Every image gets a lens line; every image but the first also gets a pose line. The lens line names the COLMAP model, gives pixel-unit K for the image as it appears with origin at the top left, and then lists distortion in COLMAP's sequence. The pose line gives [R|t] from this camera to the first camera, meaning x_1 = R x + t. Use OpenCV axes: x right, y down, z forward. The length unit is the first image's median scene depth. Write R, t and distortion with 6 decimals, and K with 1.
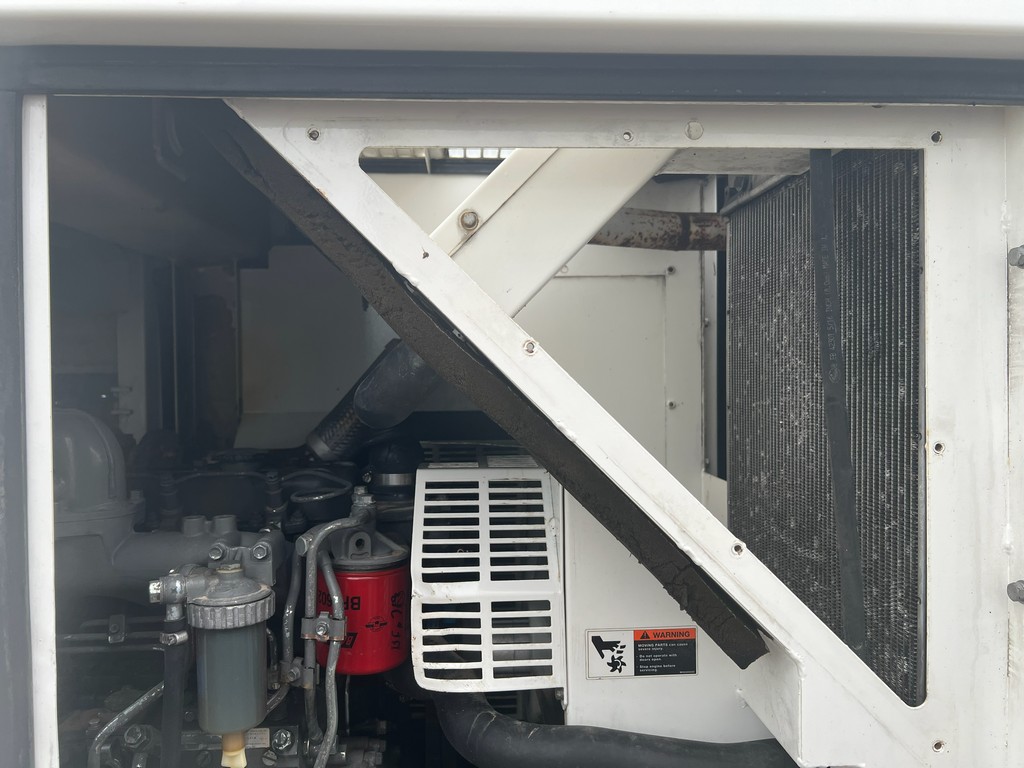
lens RADIAL K [[775.8, 0, 512.0], [0, 775.8, 384.0], [0, 0, 1]] dist [0.002299, -0.003660]
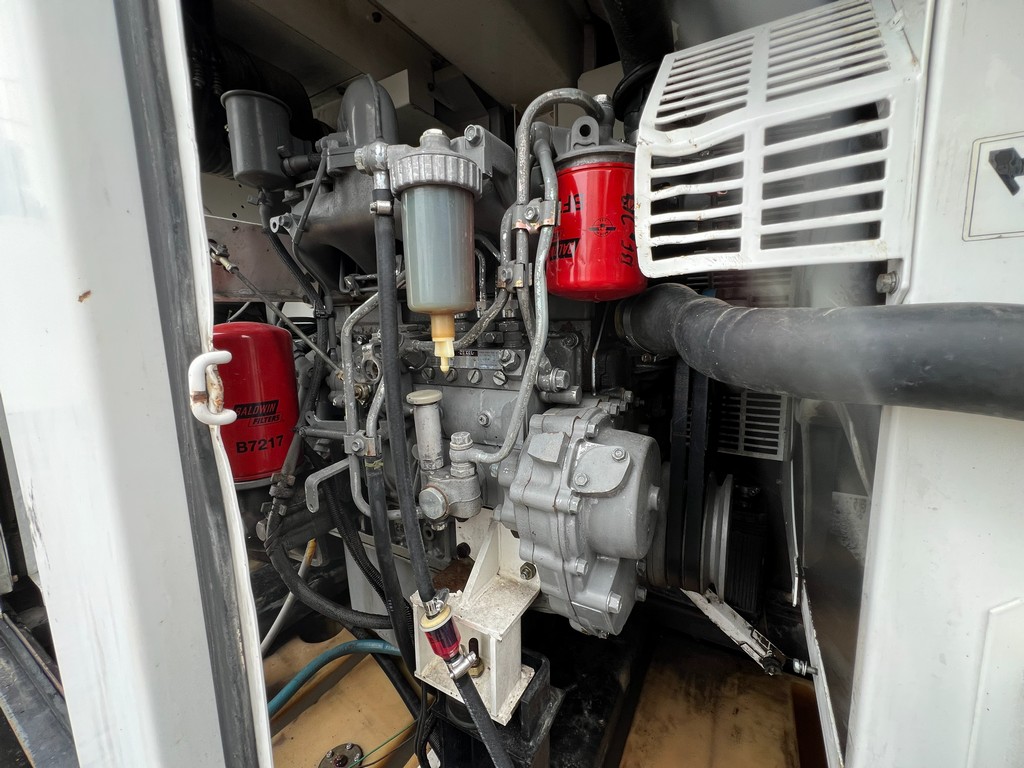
lens RADIAL K [[414.9, 0, 508.9], [0, 414.9, 379.5], [0, 0, 1]] dist [-0.002266, -0.000070]
pose [[0.839208, 0.067024, -0.539665, -0.005793], [0.006184, 0.991135, 0.132711, 0.436103], [0.543776, -0.114710, 0.831354, 0.584106]]
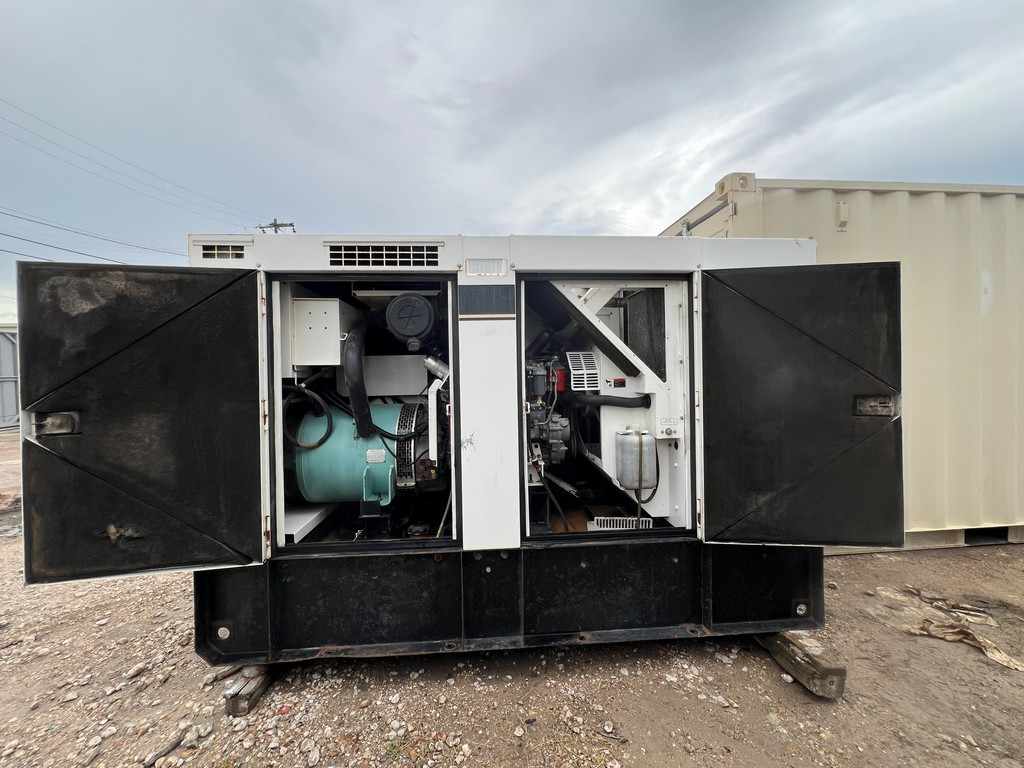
lens RADIAL K [[409.5, 0, 512.1], [0, 409.5, 379.3], [0, 0, 1]] dist [-0.000429, -0.000179]
pose [[0.999580, -0.010041, 0.027186, -0.595571], [0.010476, 0.999819, -0.015877, 0.357560], [-0.027022, 0.016155, 0.999504, -1.715821]]
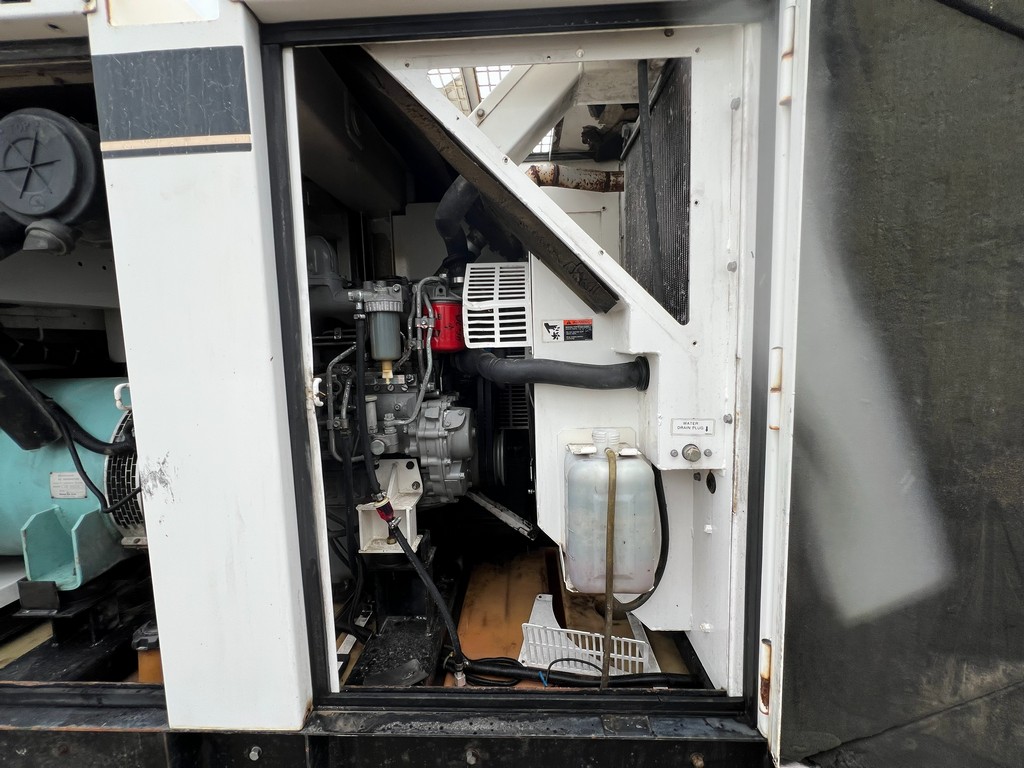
lens RADIAL K [[409.0, 0, 513.9], [0, 409.0, 379.6], [0, 0, 1]] dist [-0.000001, -0.000211]
pose [[0.996534, -0.009949, -0.082593, 0.111511], [0.016015, 0.997196, 0.073102, 0.398934], [0.081634, -0.074172, 0.993899, -0.170931]]
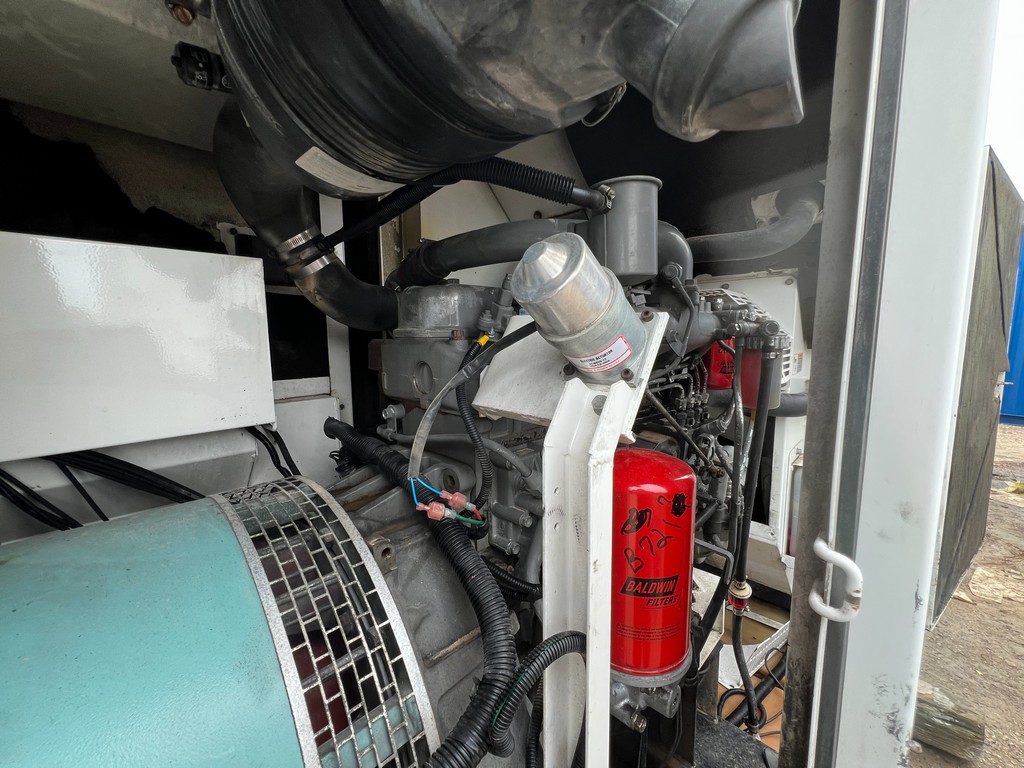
lens RADIAL K [[414.9, 0, 508.9], [0, 414.9, 379.5], [0, 0, 1]] dist [-0.002266, -0.000070]
pose [[0.737871, -0.069301, 0.671374, -1.390073], [0.012097, 0.995913, 0.089505, 0.266303], [-0.674833, -0.057921, 0.735694, 0.666954]]
